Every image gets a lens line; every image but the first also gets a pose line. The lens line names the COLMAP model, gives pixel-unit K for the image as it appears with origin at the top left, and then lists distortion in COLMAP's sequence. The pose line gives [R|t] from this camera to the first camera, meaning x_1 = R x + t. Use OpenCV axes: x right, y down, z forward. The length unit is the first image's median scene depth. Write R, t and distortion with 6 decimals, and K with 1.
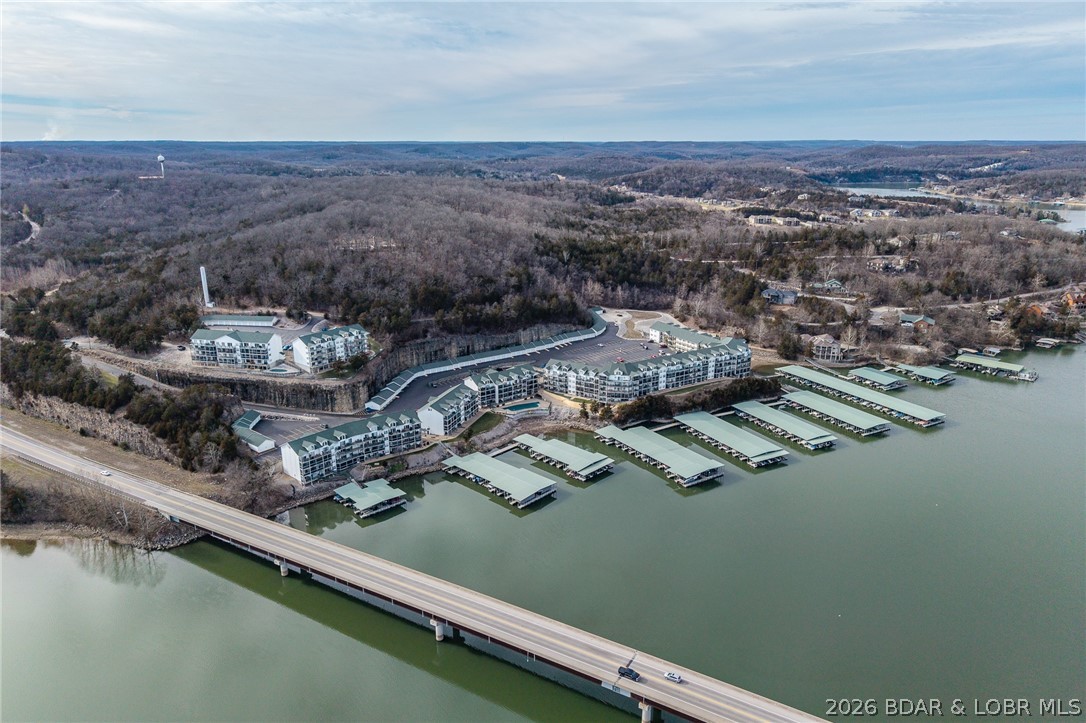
lens RADIAL K [[723.9, 0, 539.8], [0, 723.9, 365.2], [0, 0, 1]] dist [0.043611, -0.054569]
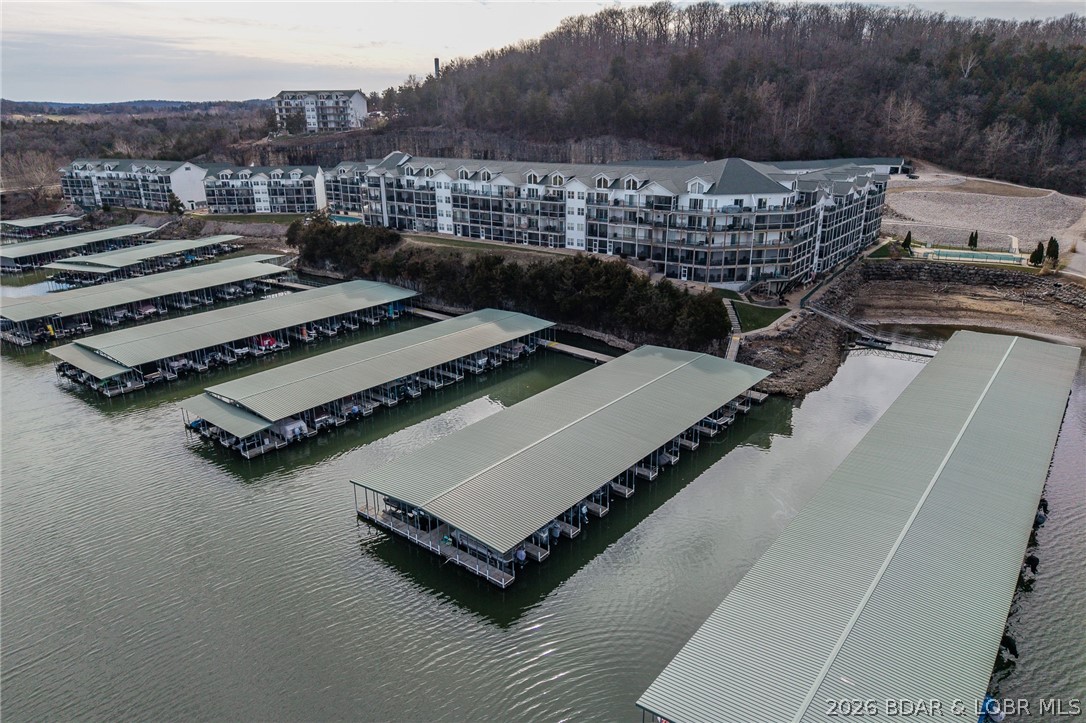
lens RADIAL K [[723.9, 0, 539.8], [0, 723.9, 365.2], [0, 0, 1]] dist [0.043611, -0.054569]
pose [[0.400557, 0.306809, -0.863378, 0.540373], [-0.267596, 0.940364, 0.210018, 0.002860], [0.876326, 0.146912, 0.458770, 0.820062]]
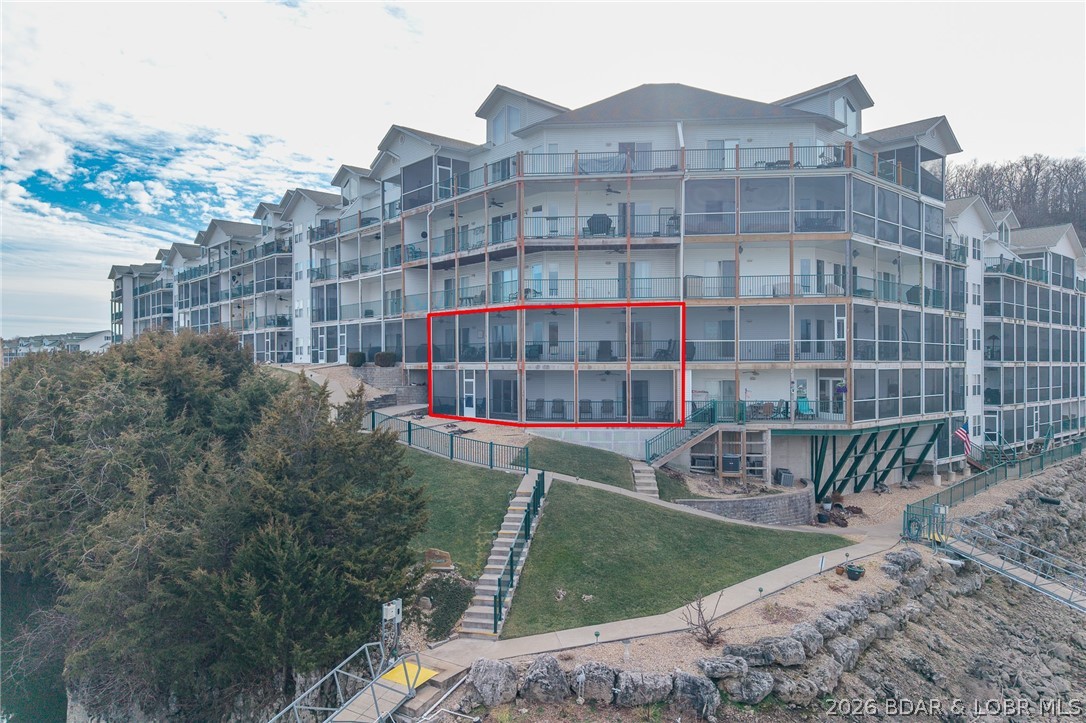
lens RADIAL K [[729.3, 0, 543.0], [0, 729.3, 361.5], [0, 0, 1]] dist [0.011325, -0.003458]
pose [[0.187311, 0.005389, -0.982286, 0.376009], [-0.290767, 0.955476, -0.050204, 0.012471], [0.938280, 0.295020, 0.180538, 1.002876]]
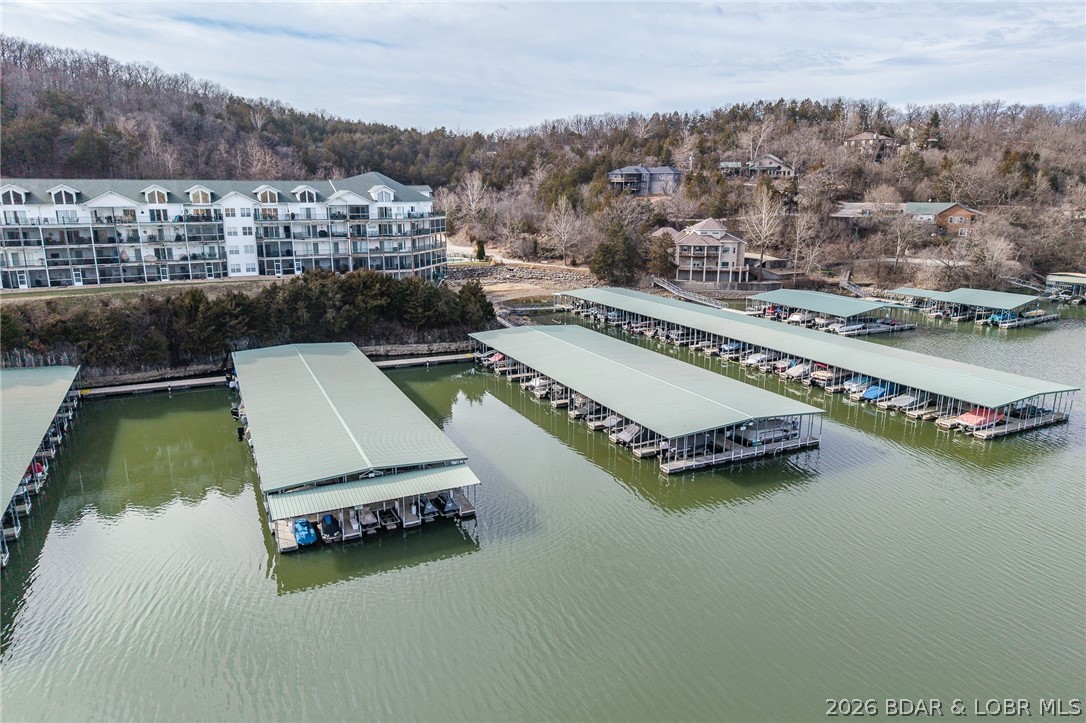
lens RADIAL K [[723.9, 0, 539.8], [0, 723.9, 365.2], [0, 0, 1]] dist [0.043611, -0.054569]
pose [[0.999277, 0.017222, -0.033889, 0.361335], [-0.019316, 0.997859, -0.062483, 0.071058], [0.032740, 0.063092, 0.997471, 0.697875]]
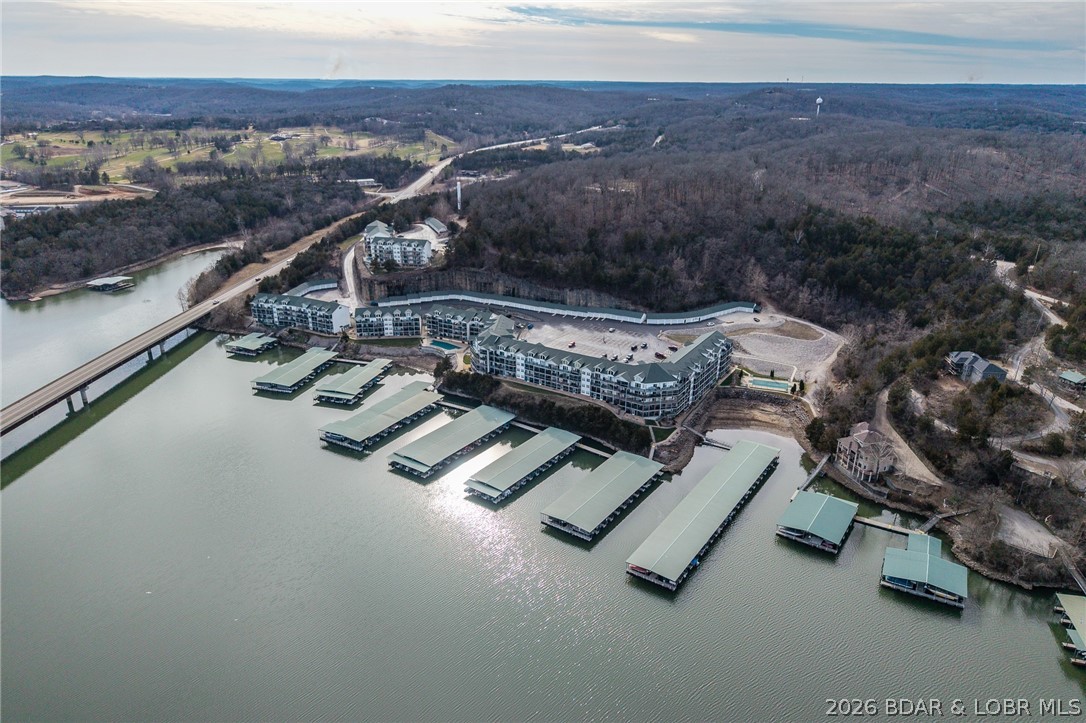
lens RADIAL K [[720.0, 0, 543.0], [0, 720.0, 361.5], [0, 0, 1]] dist [0.088714, -0.098046]
pose [[0.463934, 0.326360, -0.823562, 0.834901], [-0.272379, 0.937181, 0.217947, -0.171005], [0.842956, 0.123207, 0.523684, 0.538064]]
